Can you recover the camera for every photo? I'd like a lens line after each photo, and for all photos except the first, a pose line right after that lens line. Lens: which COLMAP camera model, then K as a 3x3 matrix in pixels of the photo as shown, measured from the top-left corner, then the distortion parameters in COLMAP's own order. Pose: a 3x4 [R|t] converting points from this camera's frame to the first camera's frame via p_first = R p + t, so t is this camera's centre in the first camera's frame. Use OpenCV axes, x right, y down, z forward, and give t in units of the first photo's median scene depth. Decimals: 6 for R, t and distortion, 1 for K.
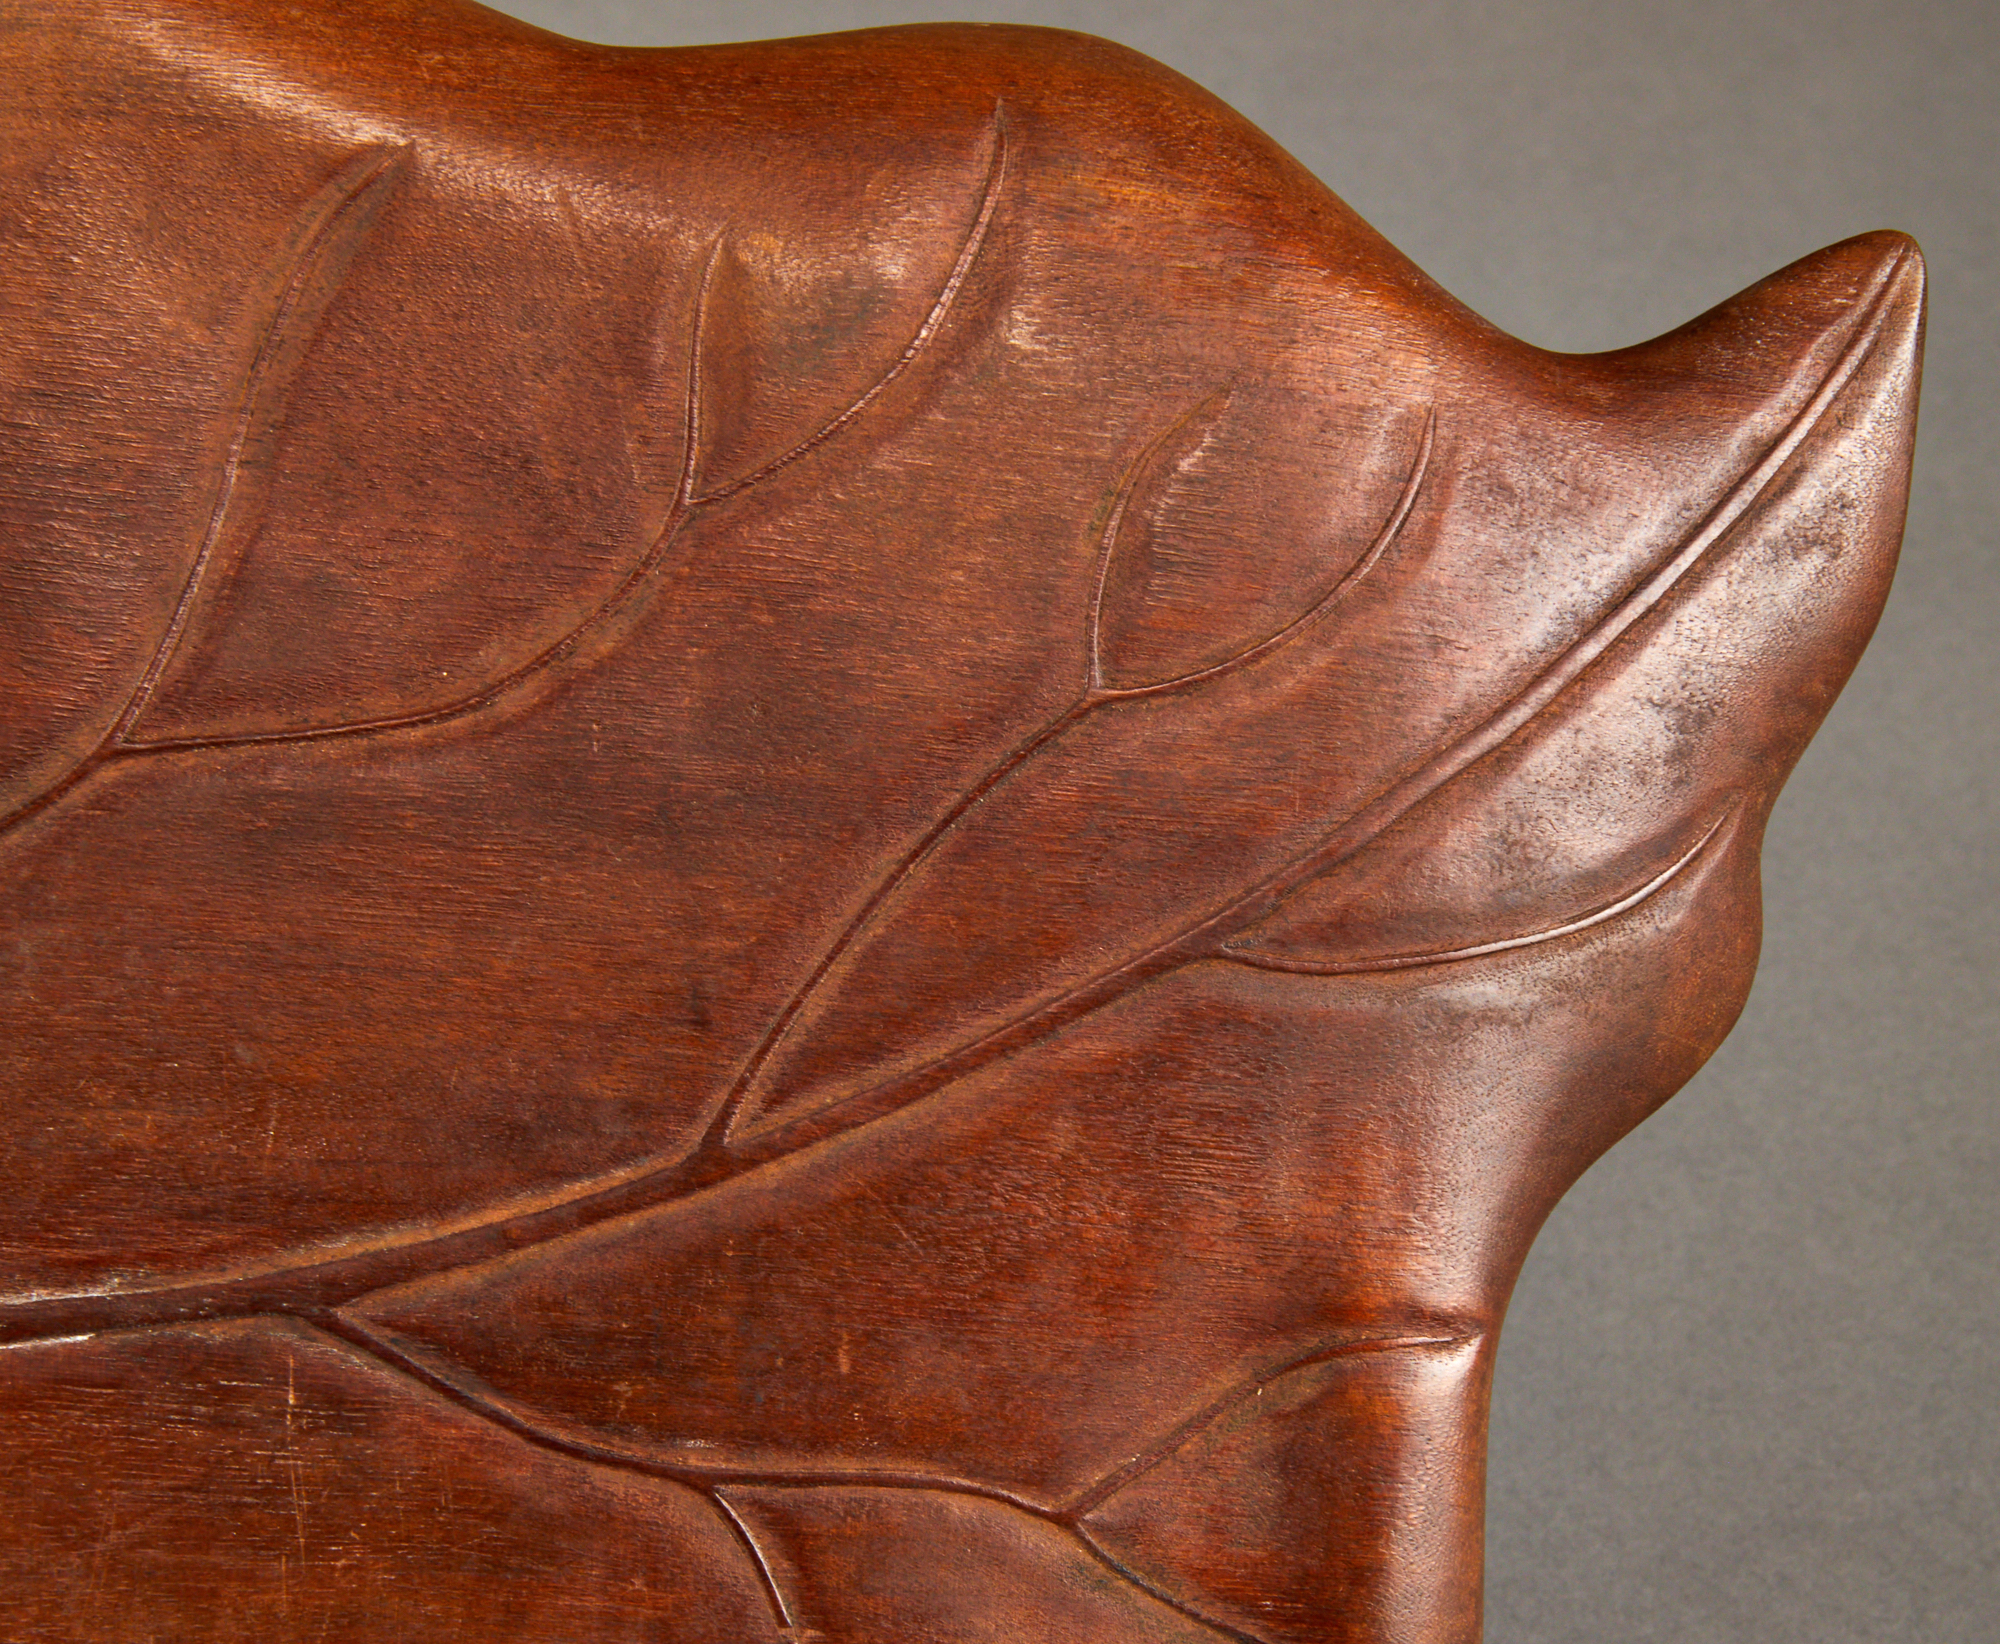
lens RADIAL K [[4841.8, 0, 1000.0], [0, 4841.8, 822.0], [0, 0, 1]] dist [-0.041903, -0.371437]
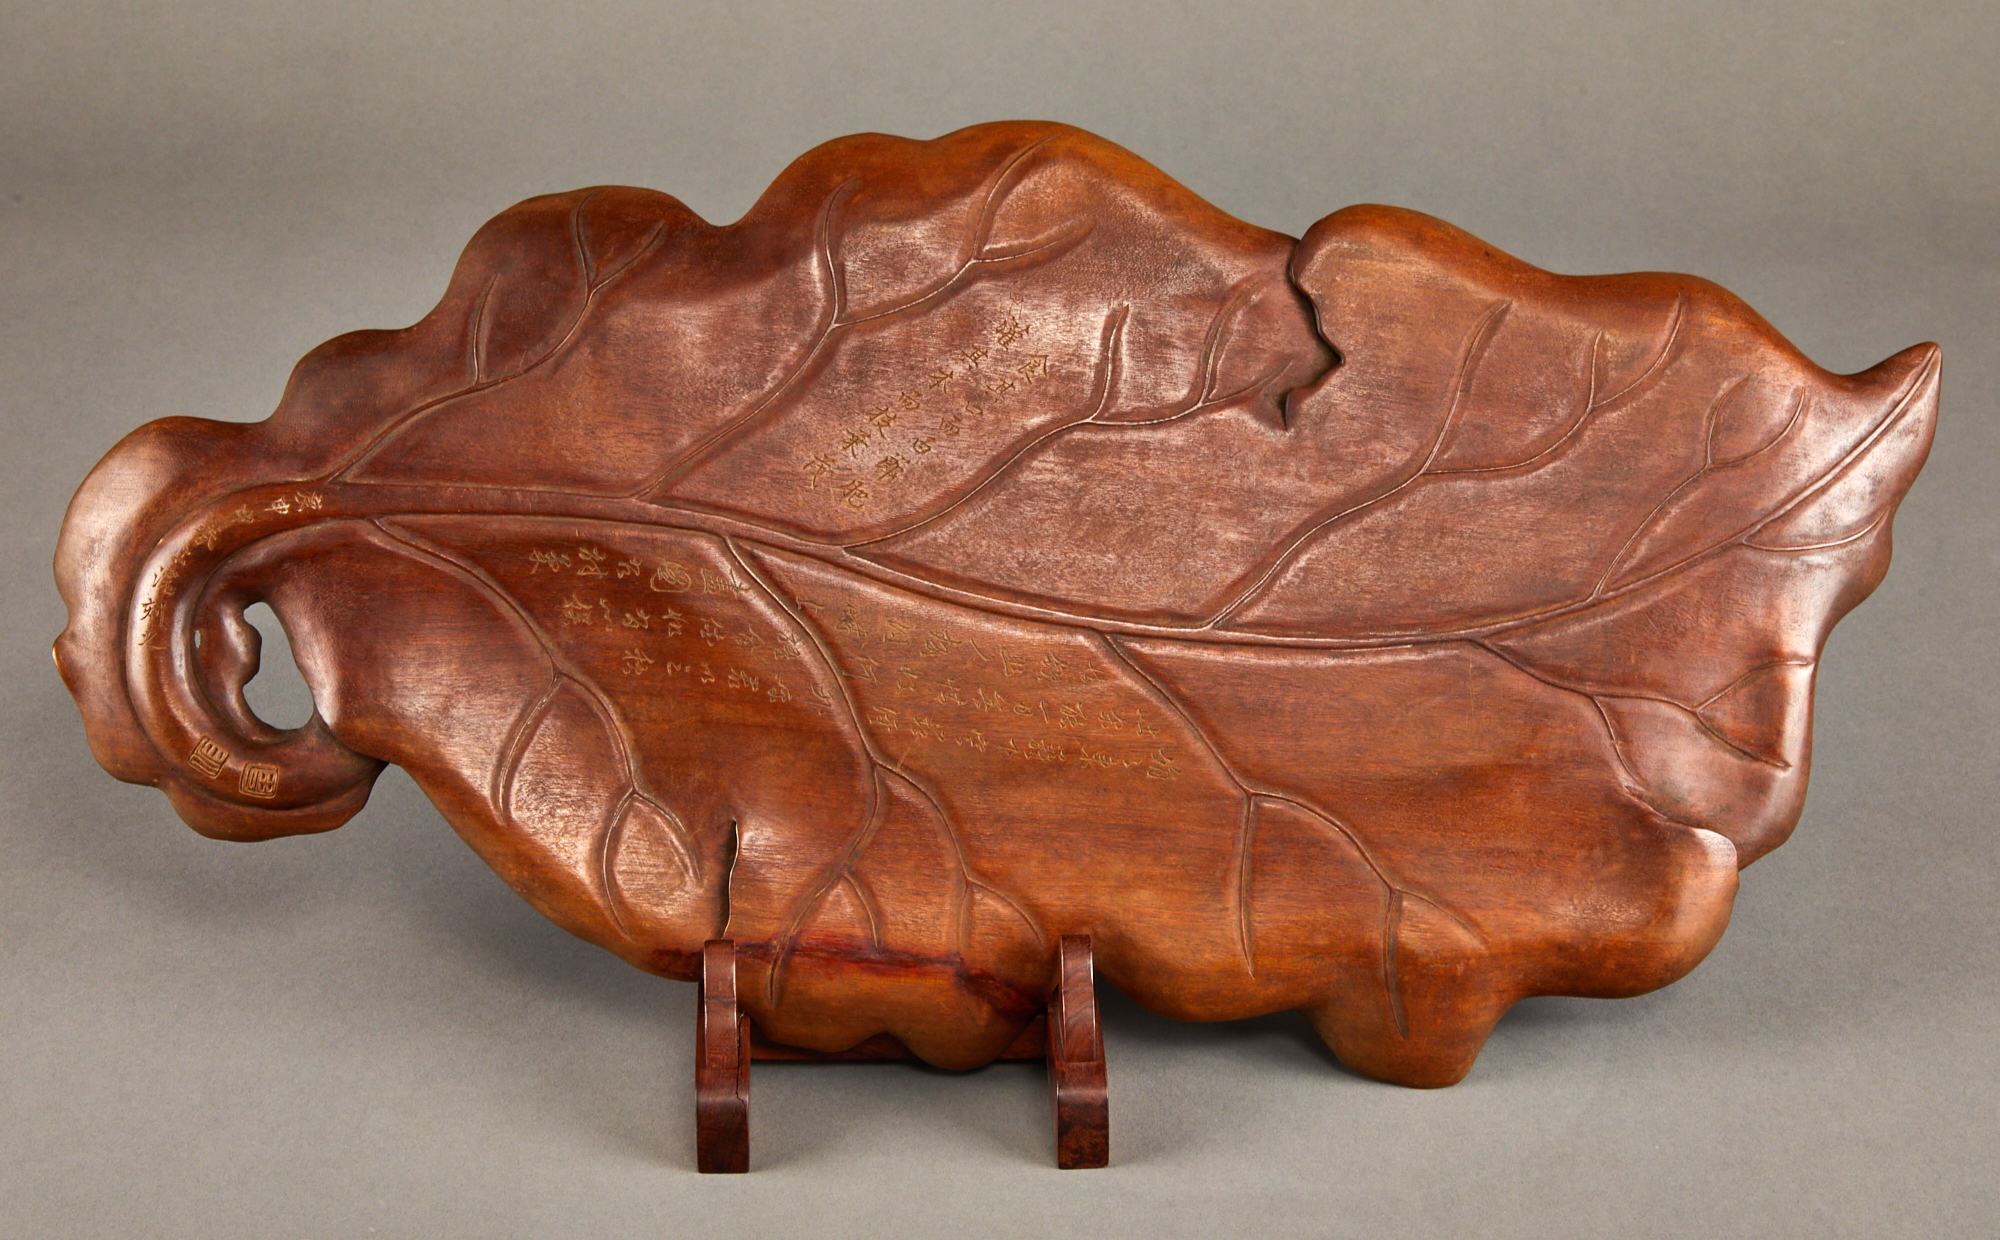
lens RADIAL K [[3865.0, 0, 1000.0], [0, 3865.0, 620.0], [0, 0, 1]] dist [0.032289, 0.073926]
pose [[0.997511, 0.026789, 0.065226, -0.640272], [-0.020028, 0.994564, -0.102182, 0.362853], [-0.067608, 0.100622, 0.992625, -1.627892]]
